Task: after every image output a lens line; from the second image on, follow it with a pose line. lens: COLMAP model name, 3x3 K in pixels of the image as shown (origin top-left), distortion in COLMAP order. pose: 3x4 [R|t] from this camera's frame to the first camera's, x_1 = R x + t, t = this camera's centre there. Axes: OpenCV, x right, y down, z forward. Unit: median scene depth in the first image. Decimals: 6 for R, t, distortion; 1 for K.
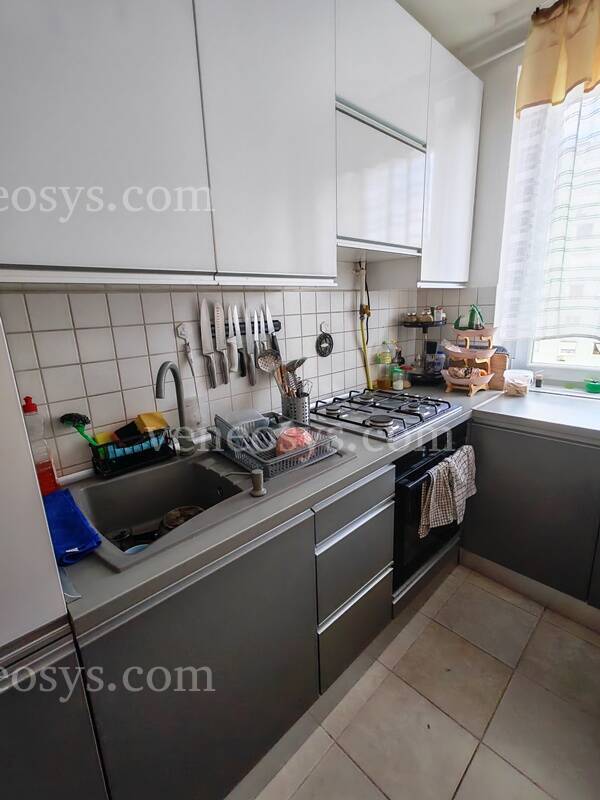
lens RADIAL K [[368.0, 0, 295.7], [0, 368.0, 395.2], [0, 0, 1]] dist [0.008089, -0.002525]
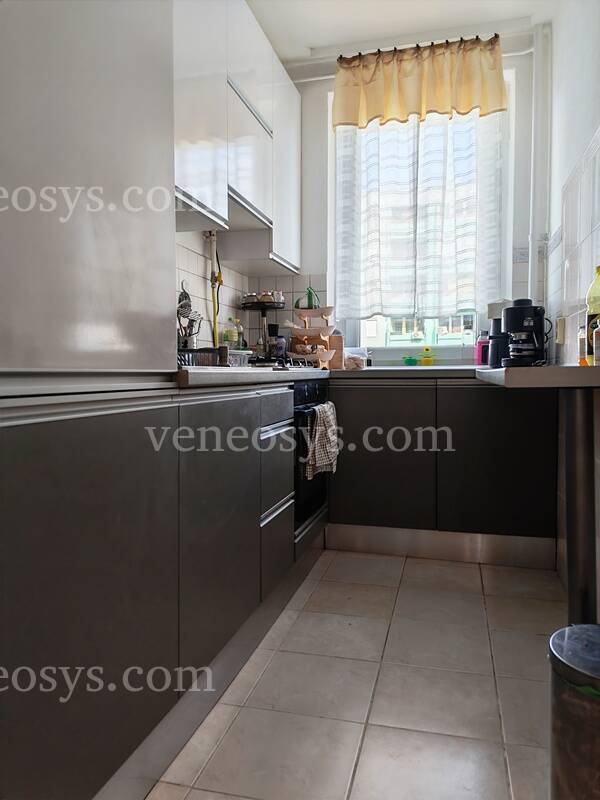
lens RADIAL K [[617.1, 0, 300.6], [0, 617.1, 400.7], [0, 0, 1]] dist [0.035909, -0.008050]
pose [[0.838698, 0.011213, 0.544481, -0.529444], [0.101743, 0.978959, -0.176882, 0.408630], [-0.535008, 0.203747, 0.819911, -0.372342]]
